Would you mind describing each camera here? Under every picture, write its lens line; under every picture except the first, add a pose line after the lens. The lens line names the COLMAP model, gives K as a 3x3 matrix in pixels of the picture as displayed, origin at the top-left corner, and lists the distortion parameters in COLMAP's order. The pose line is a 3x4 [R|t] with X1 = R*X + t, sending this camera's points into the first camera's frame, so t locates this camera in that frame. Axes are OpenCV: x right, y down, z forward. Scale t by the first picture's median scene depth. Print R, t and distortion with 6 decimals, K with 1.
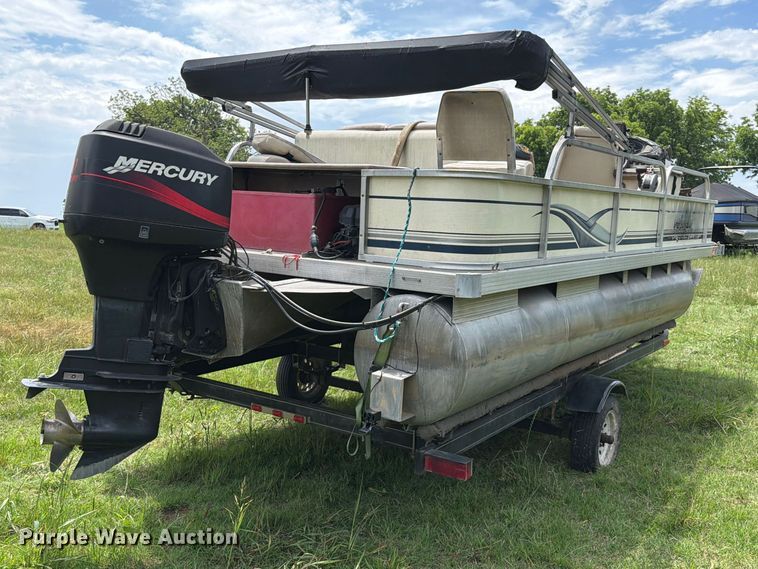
lens RADIAL K [[730.0, 0, 381.3], [0, 730.0, 292.6], [0, 0, 1]] dist [0.190676, -0.447831]
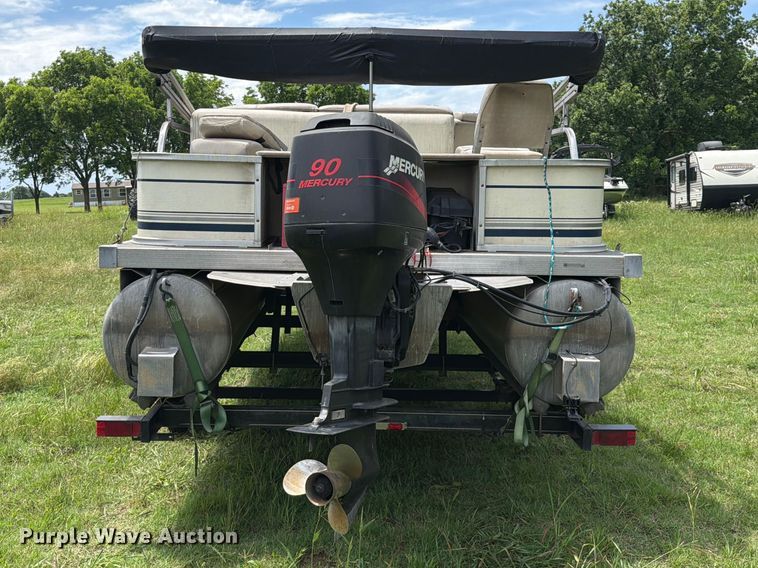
lens RADIAL K [[785.9, 0, 342.3], [0, 785.9, 260.0], [0, 0, 1]] dist [0.209136, -0.446570]
pose [[0.832079, -0.085161, 0.548080, -0.825484], [0.091080, 0.995708, 0.016439, -0.071525], [-0.547127, 0.036241, 0.836265, 0.225514]]
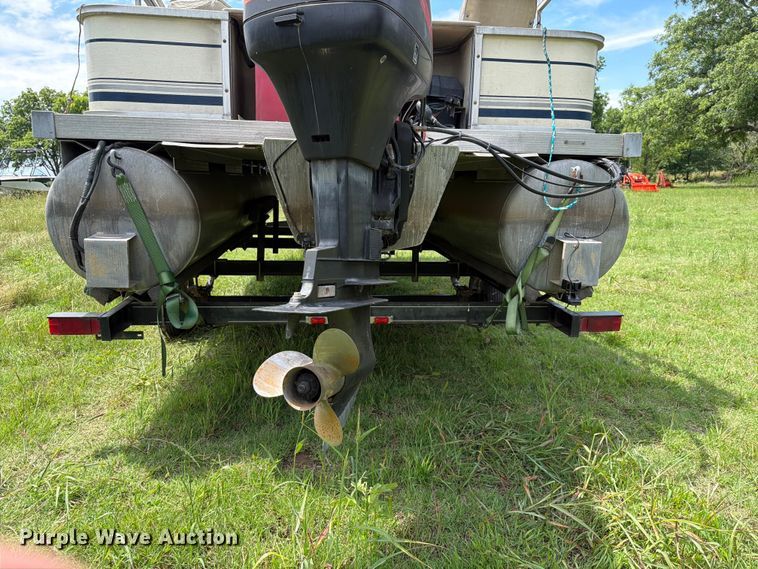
lens RADIAL K [[522.8, 0, 379.1], [0, 522.8, 288.6], [0, 0, 1]] dist [0.134424, -0.219267]
pose [[0.765731, -0.156295, 0.623882, -0.607179], [0.089508, 0.986481, 0.137274, 0.050879], [-0.636902, -0.049272, 0.769368, 0.594104]]
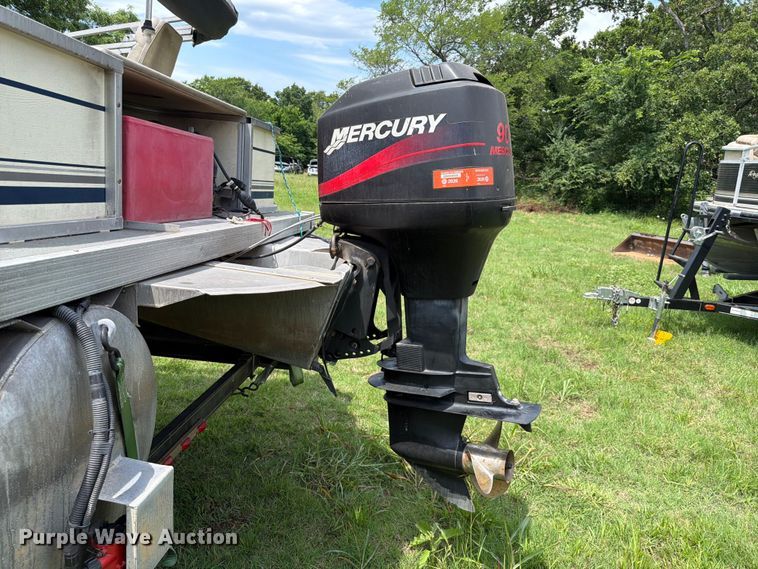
lens RADIAL K [[536.4, 0, 386.9], [0, 536.4, 281.3], [0, 0, 1]] dist [0.090164, -0.146092]
pose [[-0.494265, -0.229744, 0.838403, -0.781335], [0.001968, 0.964147, 0.265361, -0.158143], [-0.869309, 0.132808, -0.476092, 1.280291]]
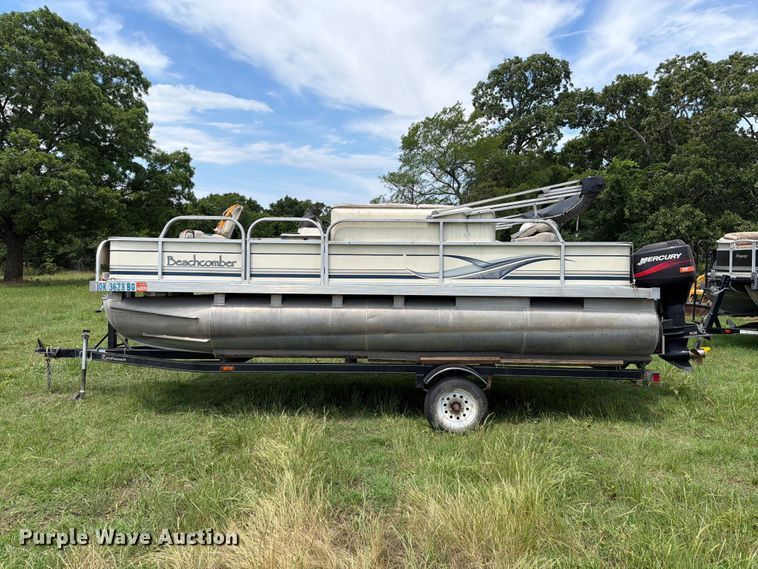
lens RADIAL K [[536.4, 0, 386.9], [0, 536.4, 281.3], [0, 0, 1]] dist [0.090164, -0.146092]
pose [[-0.541012, -0.044488, 0.839837, -1.387043], [0.068537, 0.992946, 0.096749, -0.326005], [-0.838217, 0.109903, -0.534147, 2.818600]]
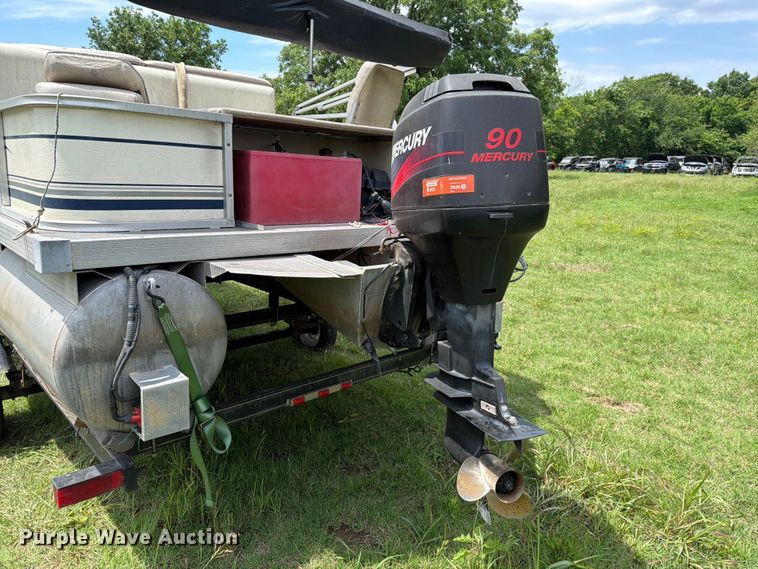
lens RADIAL K [[531.6, 0, 373.6], [0, 531.6, 289.6], [0, 0, 1]] dist [0.093825, -0.134989]
pose [[0.220248, -0.249975, 0.942870, -0.897039], [0.083356, 0.967893, 0.237138, -0.149526], [-0.971876, 0.026365, 0.234013, 0.931518]]
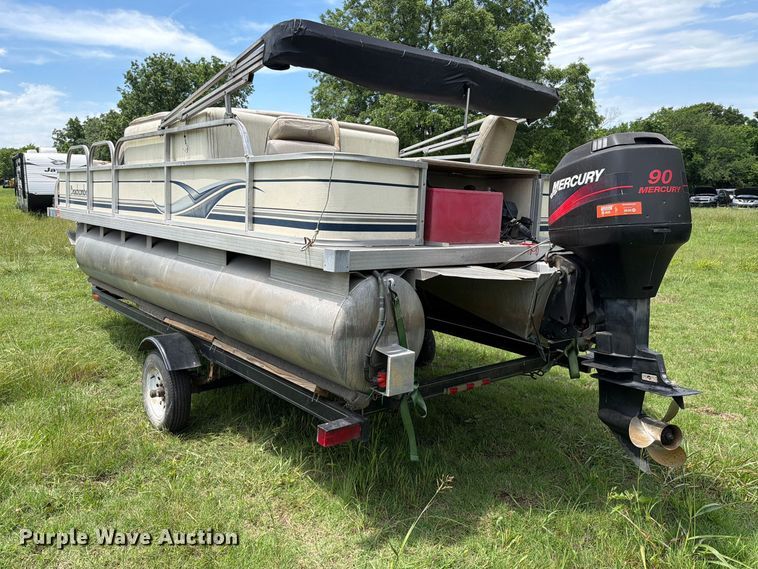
lens RADIAL K [[566.2, 0, 350.2], [0, 566.2, 270.1], [0, 0, 1]] dist [0.078837, -0.115618]
pose [[0.291308, -0.147377, 0.945209, -1.199659], [0.092499, 0.987771, 0.125505, -0.167561], [-0.952147, 0.050870, 0.301377, 1.089400]]
